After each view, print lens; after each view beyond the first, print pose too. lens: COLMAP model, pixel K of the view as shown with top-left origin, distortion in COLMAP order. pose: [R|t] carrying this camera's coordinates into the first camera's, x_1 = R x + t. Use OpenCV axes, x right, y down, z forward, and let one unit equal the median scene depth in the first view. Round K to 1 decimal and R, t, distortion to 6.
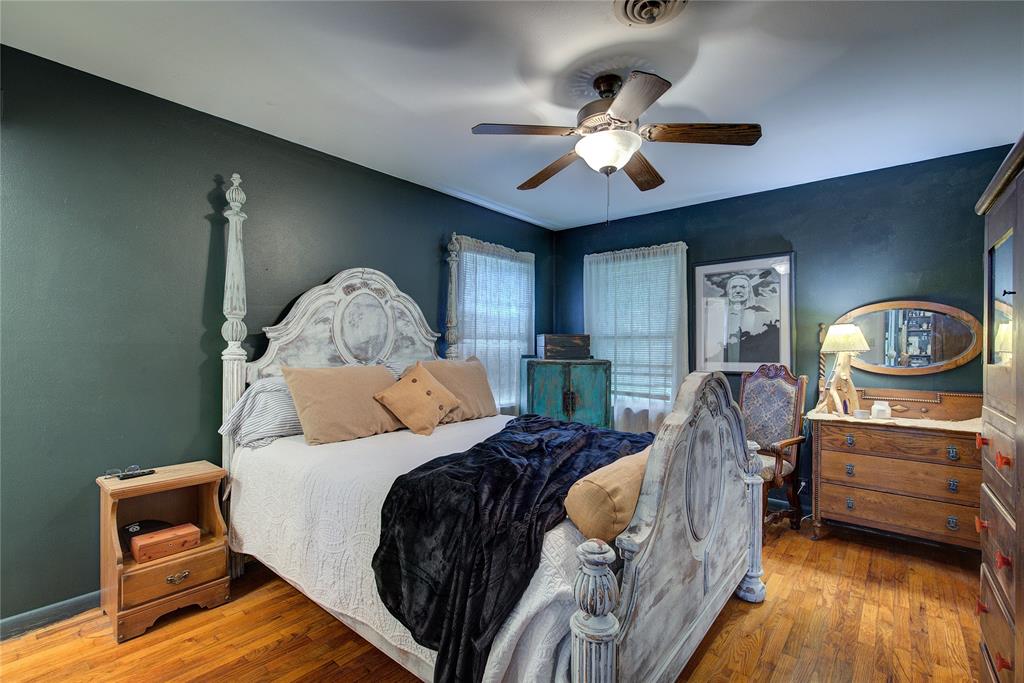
lens RADIAL K [[465.9, 0, 513.8], [0, 465.9, 343.3], [0, 0, 1]] dist [-0.001298, 0.000343]
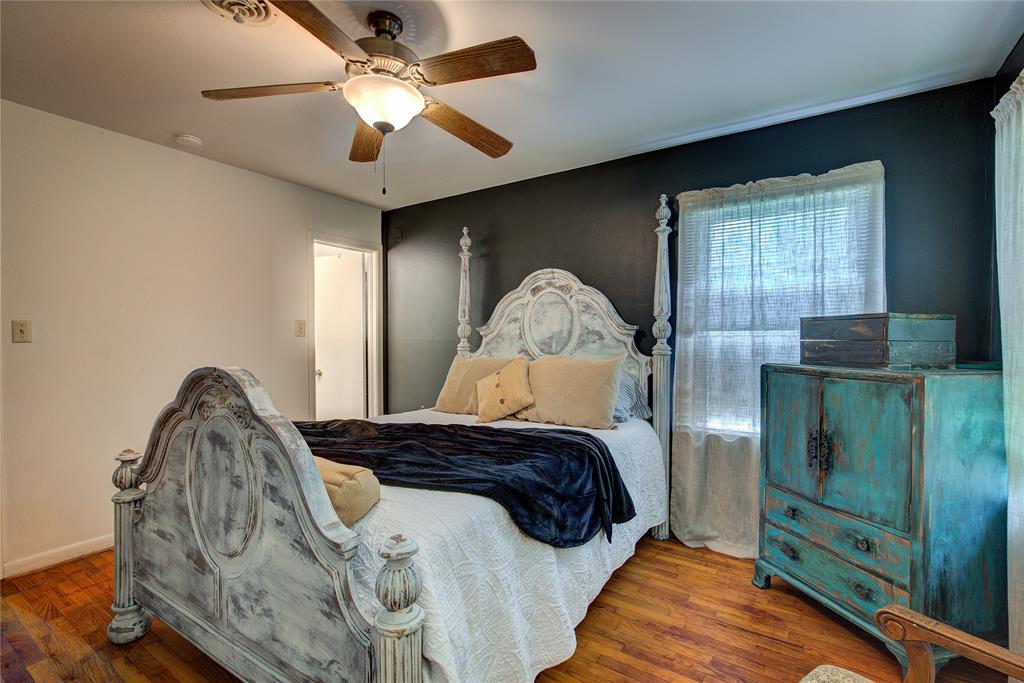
lens RADIAL K [[465.9, 0, 512.2], [0, 465.9, 344.0], [0, 0, 1]] dist [-0.001298, 0.000343]
pose [[0.112181, -0.001737, -0.993686, 0.674220], [0.003492, 0.999993, -0.001354, 0.012619], [0.993682, -0.003318, 0.112187, 0.720559]]
